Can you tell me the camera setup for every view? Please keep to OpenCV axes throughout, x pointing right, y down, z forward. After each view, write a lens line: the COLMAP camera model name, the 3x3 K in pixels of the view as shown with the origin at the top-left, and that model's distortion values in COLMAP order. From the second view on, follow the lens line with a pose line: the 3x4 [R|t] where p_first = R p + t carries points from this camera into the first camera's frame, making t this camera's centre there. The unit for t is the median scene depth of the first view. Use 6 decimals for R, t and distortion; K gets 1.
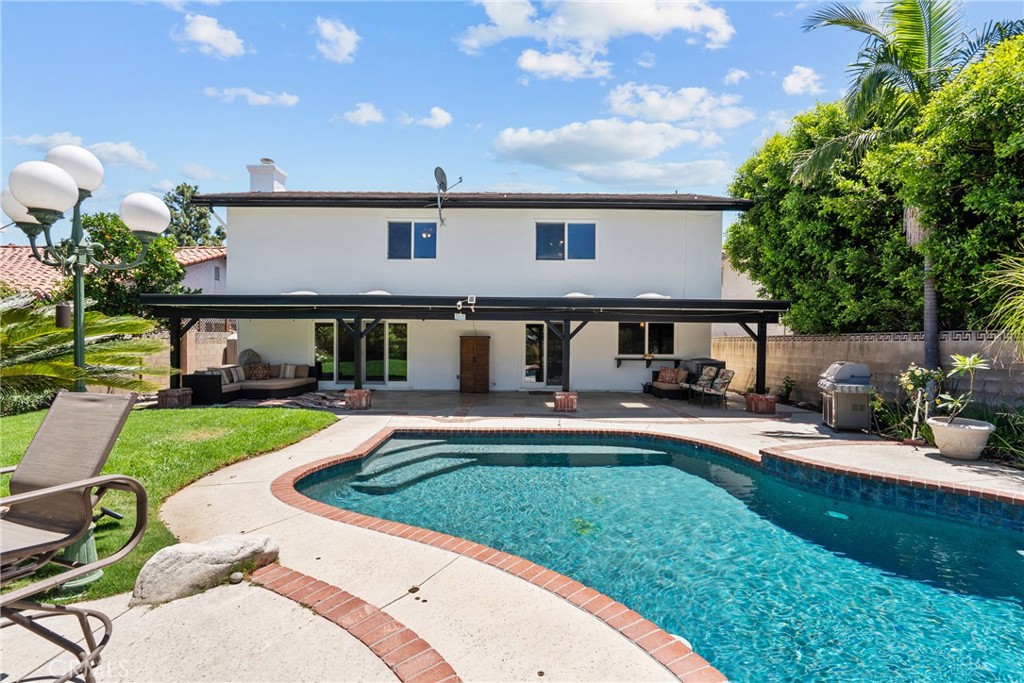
lens RADIAL K [[461.8, 0, 512.1], [0, 461.8, 341.5], [0, 0, 1]] dist [-0.004859, 0.001638]
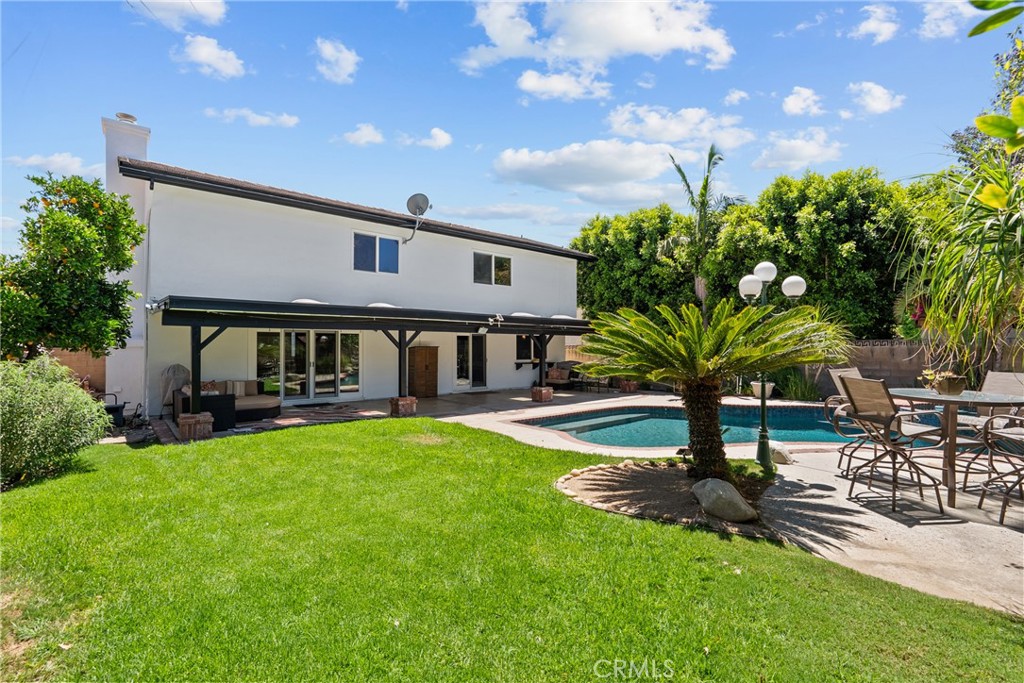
lens RADIAL K [[461.8, 0, 518.1], [0, 461.8, 341.8], [0, 0, 1]] dist [-0.004859, 0.001638]
pose [[0.764226, 0.002012, 0.644945, -0.630316], [0.008630, 0.999874, -0.013346, -0.005342], [-0.644890, 0.015765, 0.764112, 0.006166]]
